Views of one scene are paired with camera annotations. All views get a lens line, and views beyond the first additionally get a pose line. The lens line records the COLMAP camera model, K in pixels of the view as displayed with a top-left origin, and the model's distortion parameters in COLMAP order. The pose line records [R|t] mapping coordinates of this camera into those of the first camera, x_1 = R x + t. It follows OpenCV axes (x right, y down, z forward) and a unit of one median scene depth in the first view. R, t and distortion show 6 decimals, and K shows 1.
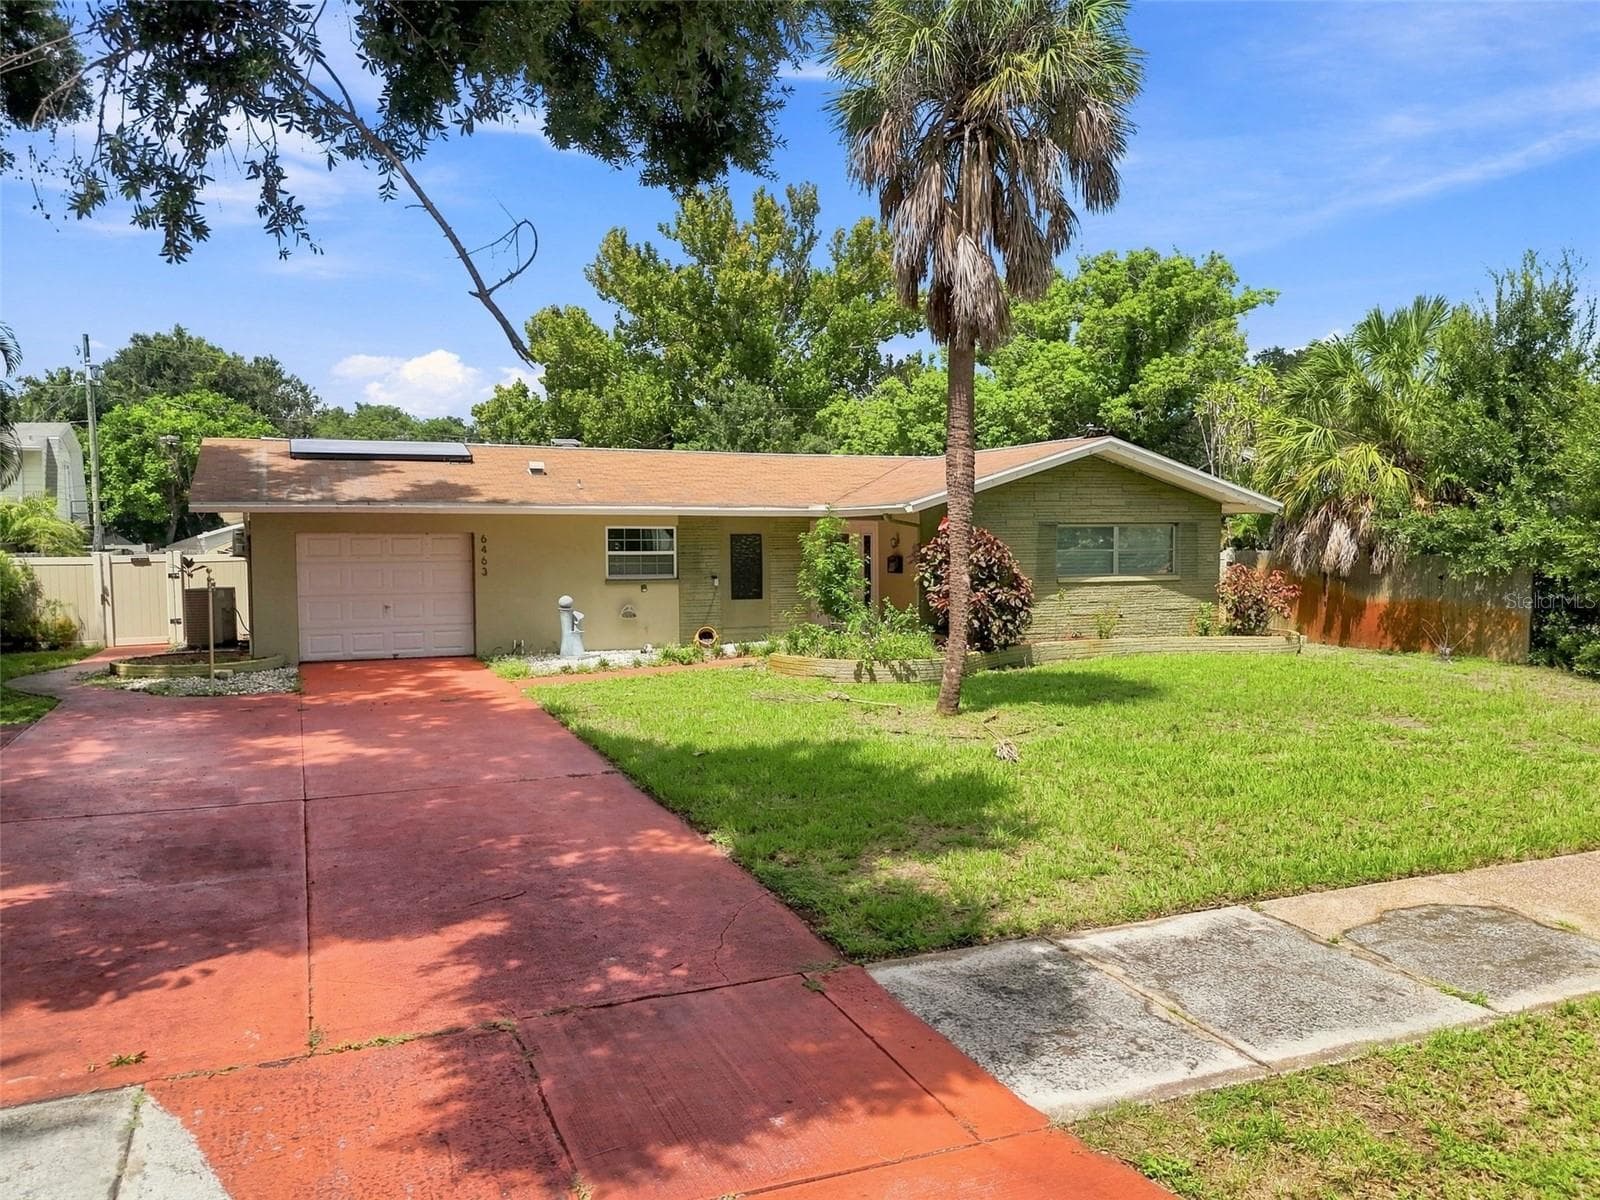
lens RADIAL K [[1177.8, 0, 808.4], [0, 1177.8, 590.8], [0, 0, 1]] dist [0.082394, -0.087791]
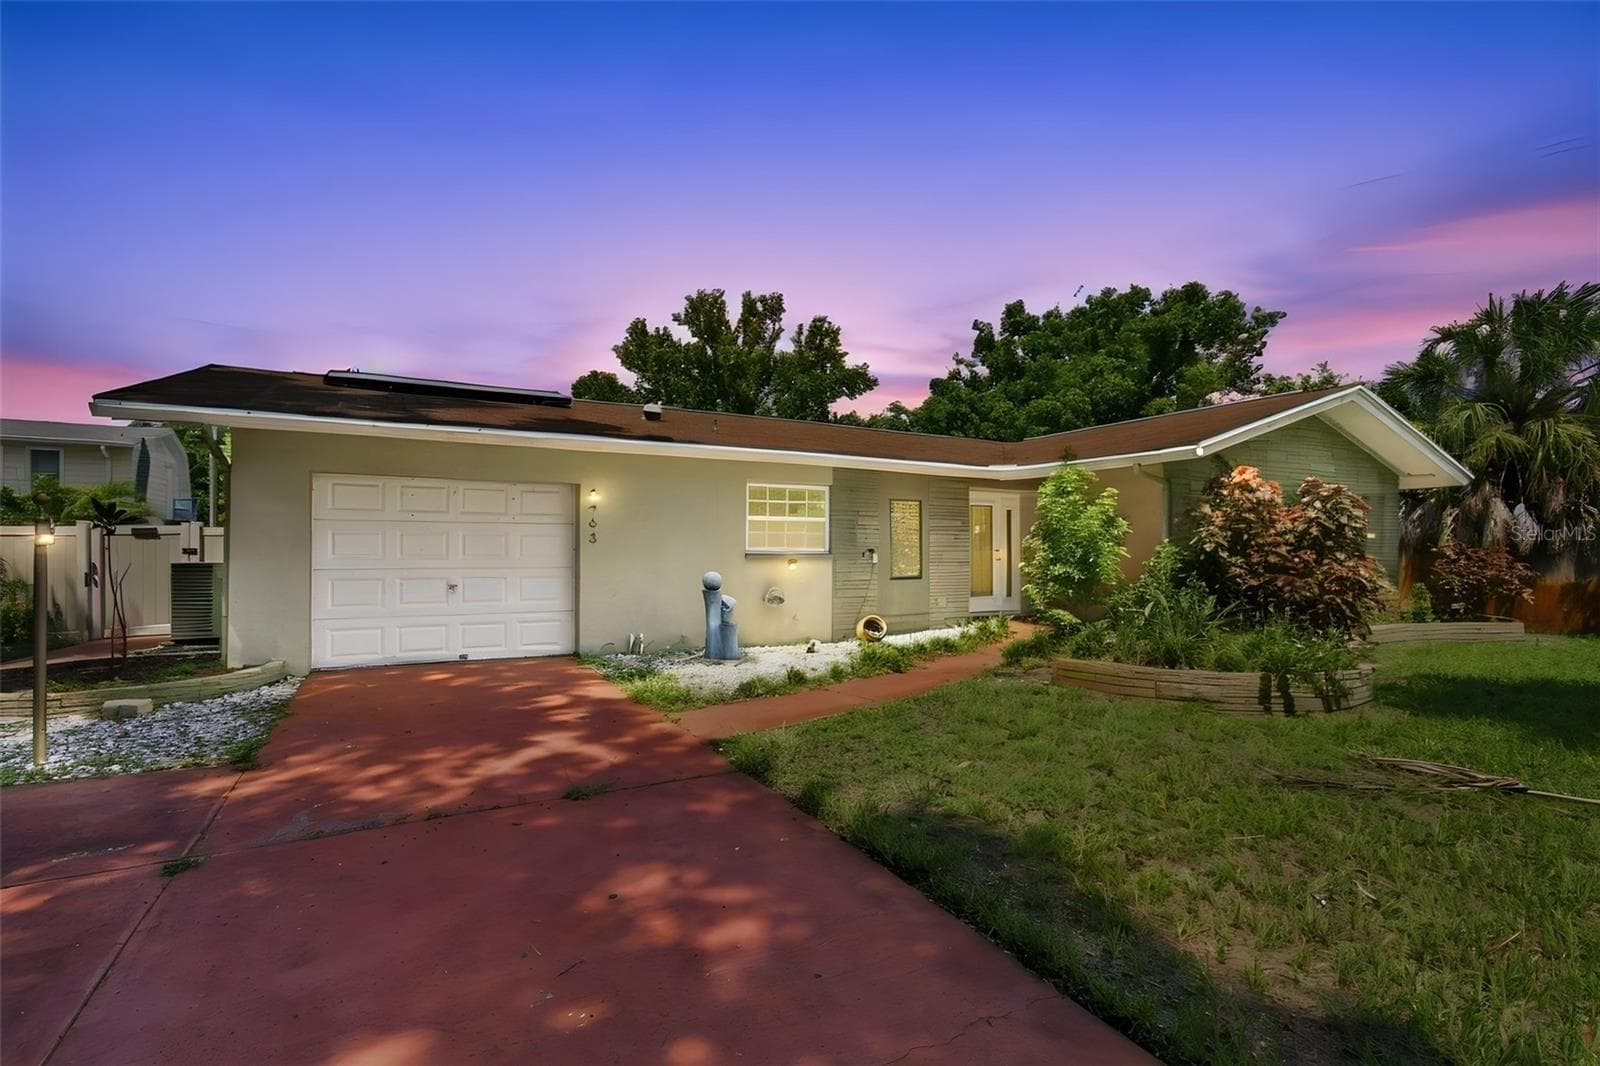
lens RADIAL K [[719.9, 0, 800.0], [0, 719.9, 533.0], [0, 0, 1]] dist [0.000321, 0.000062]
pose [[0.994813, 0.007654, 0.101430, -0.171317], [-0.000564, 0.997564, -0.069752, 0.010001], [-0.101716, 0.069333, 0.992394, 0.487546]]
